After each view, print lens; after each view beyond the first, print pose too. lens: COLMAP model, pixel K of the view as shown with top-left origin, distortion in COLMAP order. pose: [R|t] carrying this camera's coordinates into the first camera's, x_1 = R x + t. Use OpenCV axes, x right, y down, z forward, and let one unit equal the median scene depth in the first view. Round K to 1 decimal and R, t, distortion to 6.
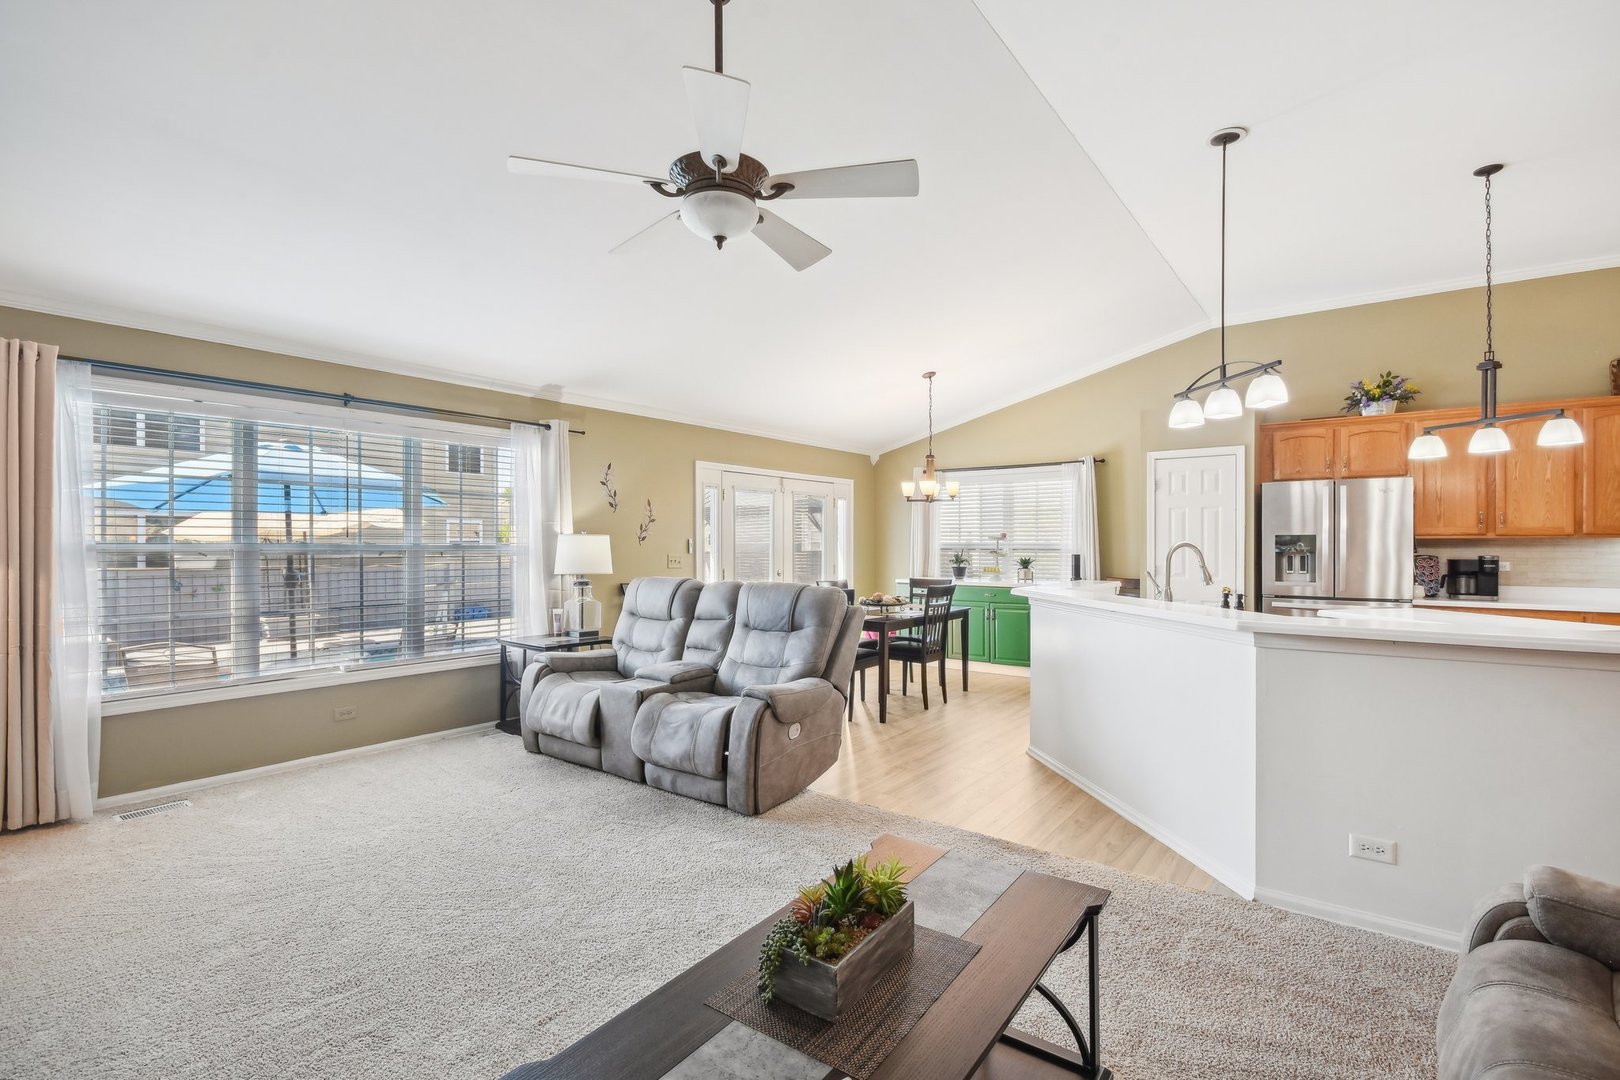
lens RADIAL K [[759.3, 0, 810.0], [0, 759.3, 540.0], [0, 0, 1]] dist [-0.001114, -0.000193]
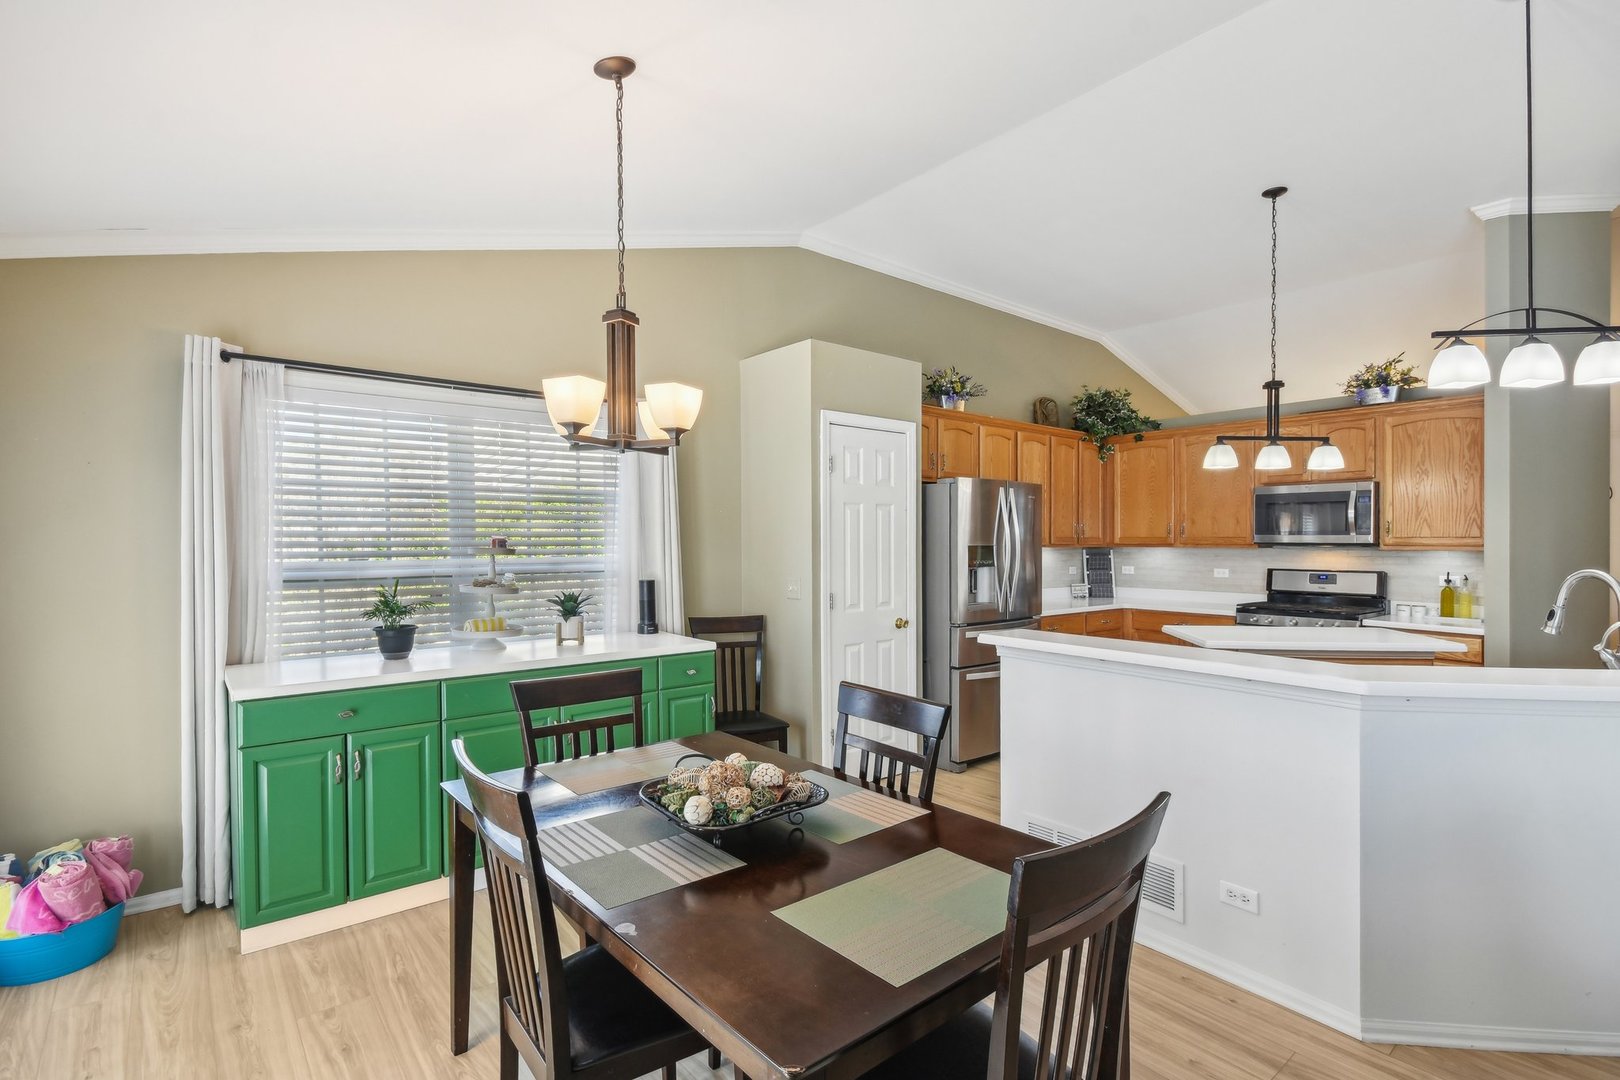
lens RADIAL K [[759.3, 0, 810.0], [0, 759.3, 540.0], [0, 0, 1]] dist [-0.001114, -0.000193]
pose [[0.213505, 0.000321, 0.976942, -0.237217], [-0.003614, 0.999993, 0.000461, -0.015543], [-0.976935, -0.003629, 0.213505, 1.313715]]
